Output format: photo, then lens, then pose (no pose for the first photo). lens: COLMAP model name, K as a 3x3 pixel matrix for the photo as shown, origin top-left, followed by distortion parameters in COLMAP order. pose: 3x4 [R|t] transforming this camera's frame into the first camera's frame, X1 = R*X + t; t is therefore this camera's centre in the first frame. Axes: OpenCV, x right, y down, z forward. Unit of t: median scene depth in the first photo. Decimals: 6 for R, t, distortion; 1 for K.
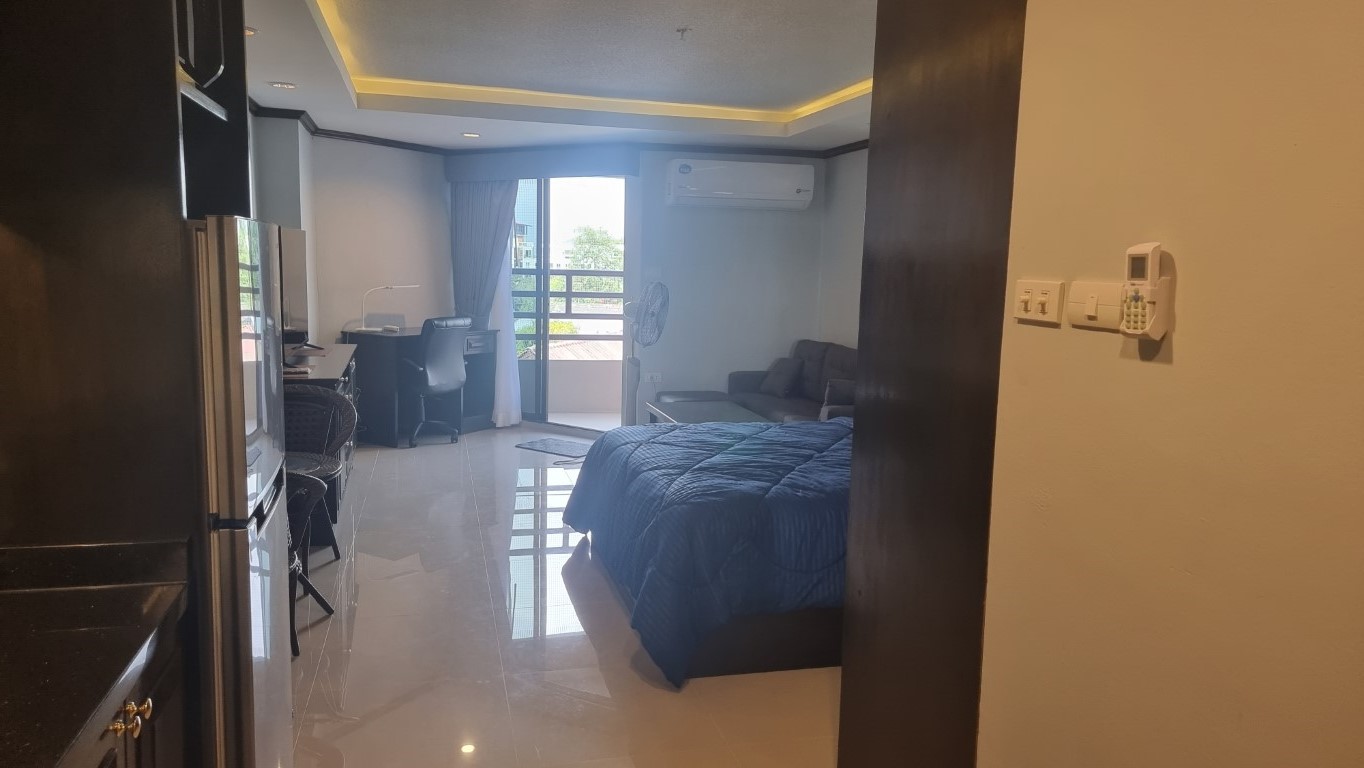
lens RADIAL K [[950.1, 0, 679.0], [0, 950.1, 373.0], [0, 0, 1]] dist [0.071706, -0.058264]
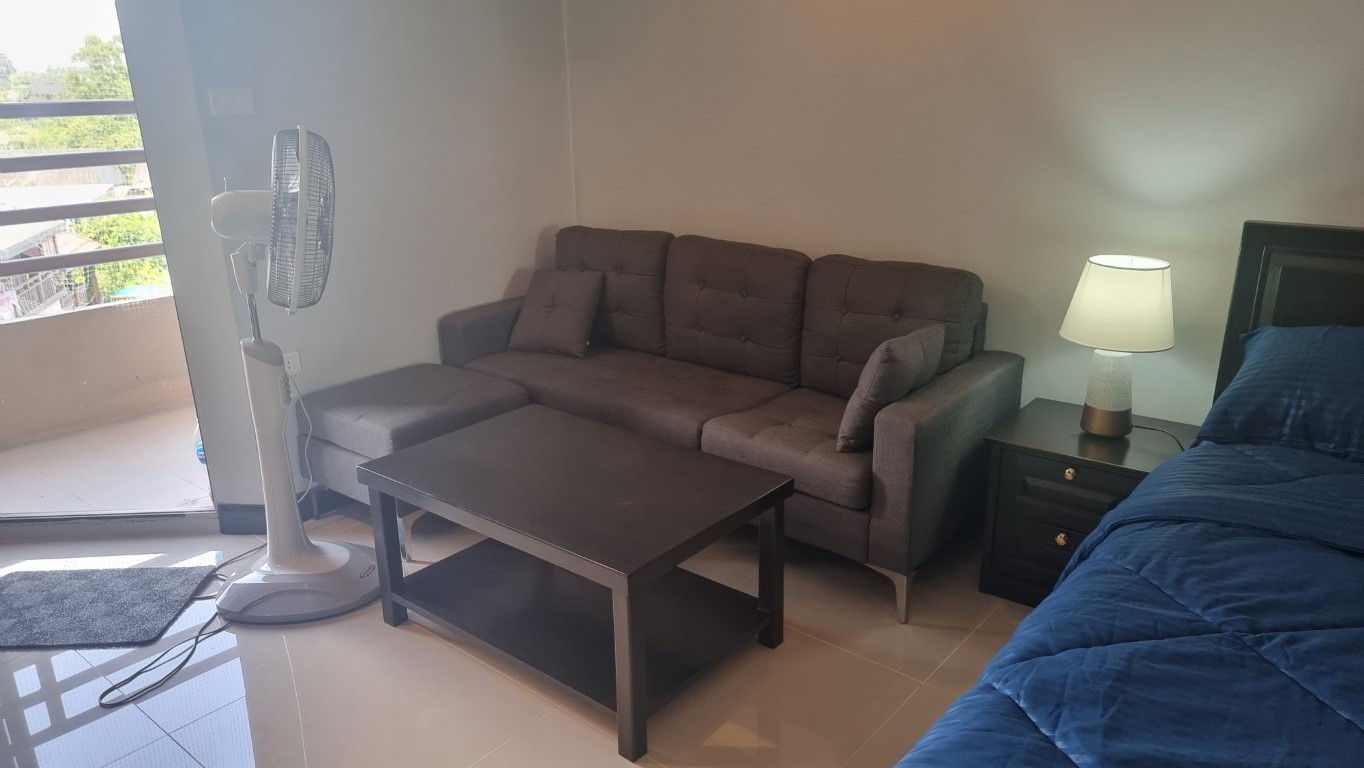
lens RADIAL K [[946.8, 0, 672.8], [0, 946.8, 385.4], [0, 0, 1]] dist [0.073038, -0.058012]
pose [[0.813352, -0.215658, 0.540324, -0.116248], [0.106223, 0.968193, 0.226536, -0.063802], [-0.571992, -0.126859, 0.810390, 0.570248]]
